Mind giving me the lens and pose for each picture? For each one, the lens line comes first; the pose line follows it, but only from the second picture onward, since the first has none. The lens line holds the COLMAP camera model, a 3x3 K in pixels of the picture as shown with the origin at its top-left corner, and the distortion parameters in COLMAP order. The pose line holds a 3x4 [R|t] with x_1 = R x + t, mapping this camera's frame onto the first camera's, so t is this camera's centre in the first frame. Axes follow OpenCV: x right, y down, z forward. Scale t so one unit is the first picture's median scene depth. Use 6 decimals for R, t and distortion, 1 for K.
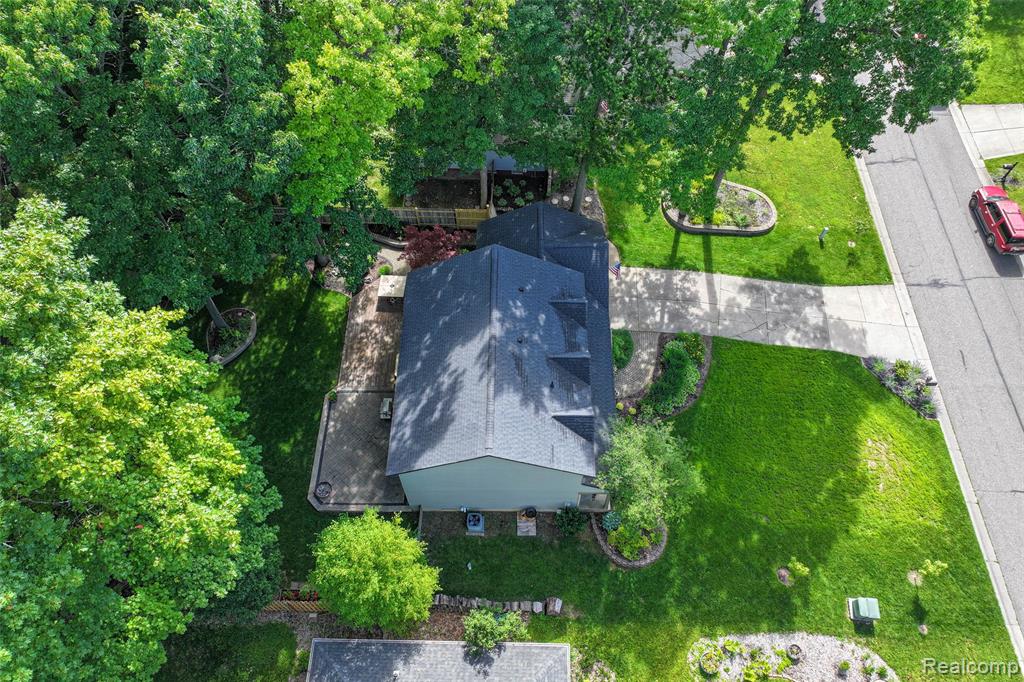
lens RADIAL K [[720.5, 0, 513.9], [0, 720.5, 337.1], [0, 0, 1]] dist [0.001867, 0.010042]
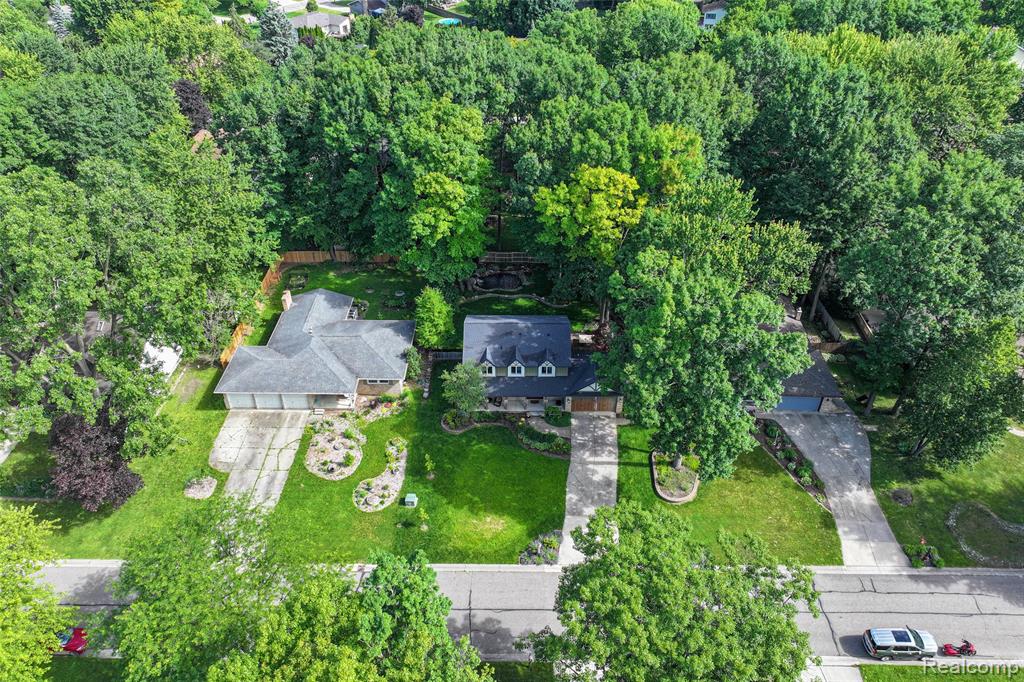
lens RADIAL K [[720.5, 0, 513.8], [0, 720.5, 338.6], [0, 0, 1]] dist [0.001867, 0.010042]
pose [[0.006056, 0.601486, -0.798860, 1.476568], [-0.839935, 0.436579, 0.322346, -0.568746], [0.542653, 0.669039, 0.507853, -0.124678]]
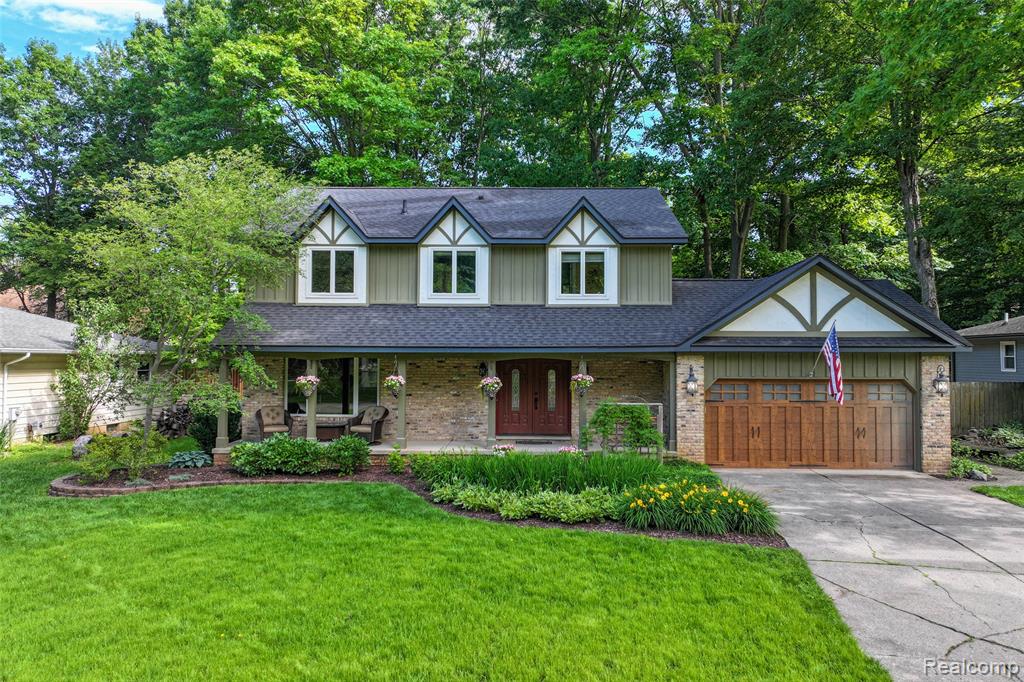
lens RADIAL K [[720.5, 0, 512.9], [0, 720.5, 340.8], [0, 0, 1]] dist [0.001867, 0.010042]
pose [[-0.017125, -0.023261, -0.999583, 0.507190], [-0.843184, 0.537621, 0.001935, 0.036281], [0.537352, 0.842865, -0.028820, 0.917919]]
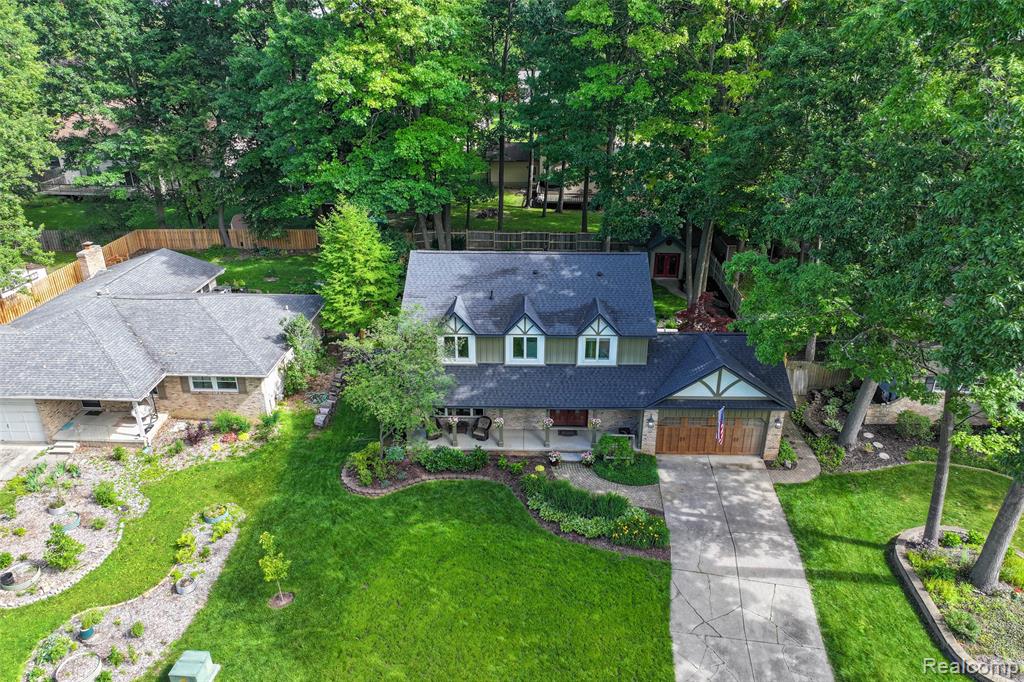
lens RADIAL K [[720.5, 0, 512.6], [0, 720.5, 337.3], [0, 0, 1]] dist [0.001867, 0.010042]
pose [[-0.018176, 0.406210, -0.913599, 0.773367], [-0.839452, 0.490166, 0.234642, -0.129699], [0.543129, 0.771187, 0.332085, 0.581388]]
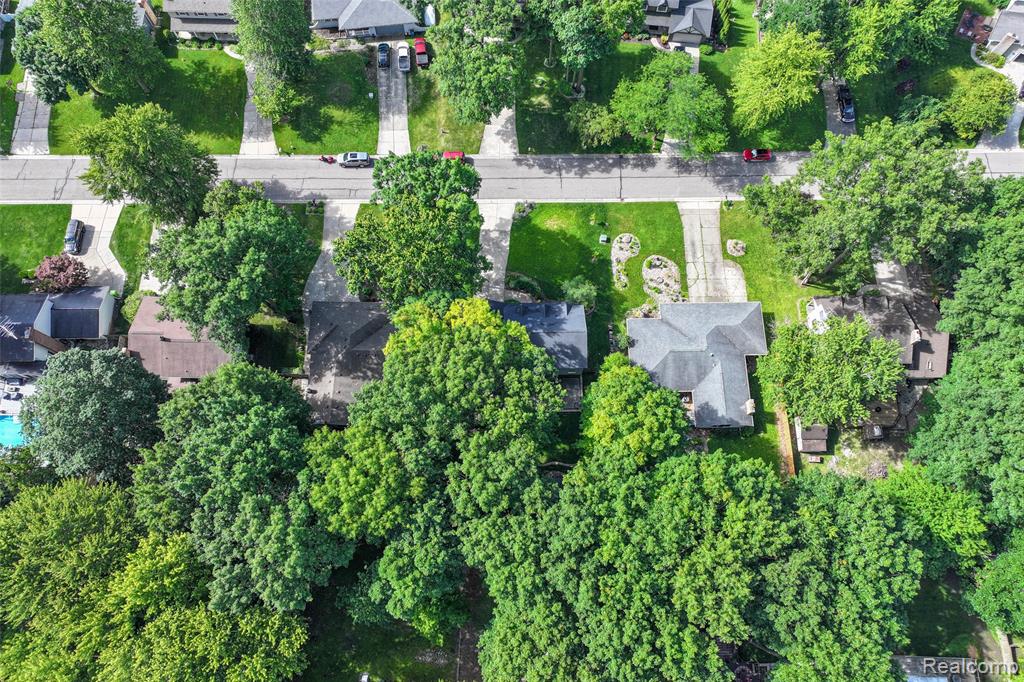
lens RADIAL K [[720.5, 0, 512.5], [0, 720.5, 341.3], [0, 0, 1]] dist [0.001867, 0.010042]
pose [[-0.031784, -0.948180, 0.316139, -0.799390], [0.842421, 0.144804, 0.518998, -1.311156], [-0.537882, 0.282818, 0.794164, -1.020331]]
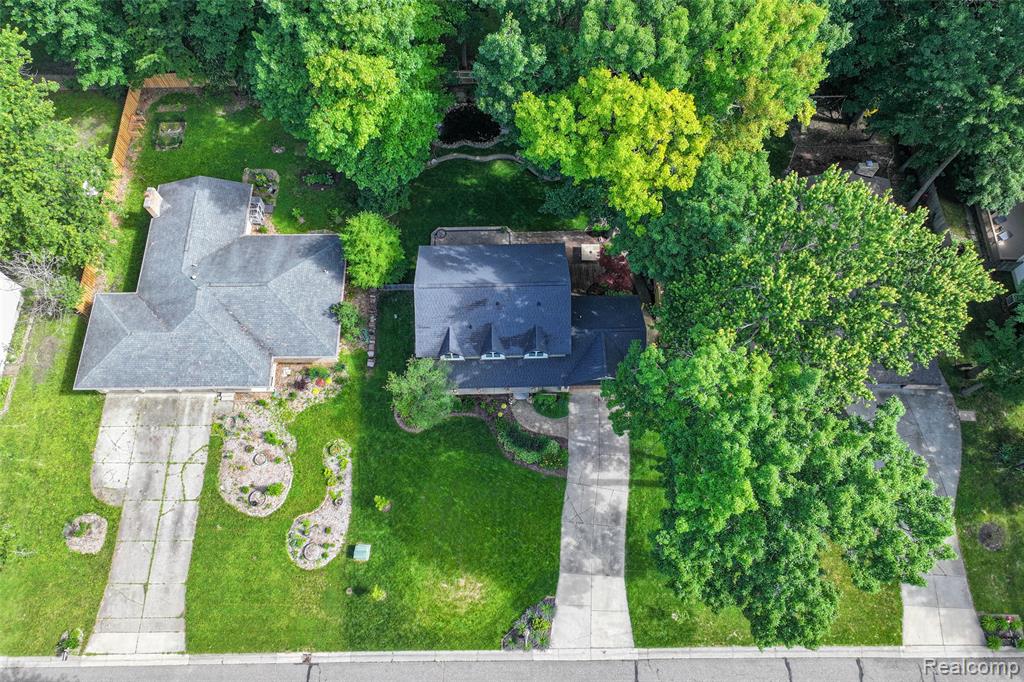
lens RADIAL K [[720.5, 0, 514.5], [0, 720.5, 339.1], [0, 0, 1]] dist [0.001867, 0.010042]
pose [[0.031182, 0.924365, -0.380234, 0.540666], [-0.840084, 0.230358, 0.491116, -0.622980], [0.541560, 0.304114, 0.783727, -0.140235]]
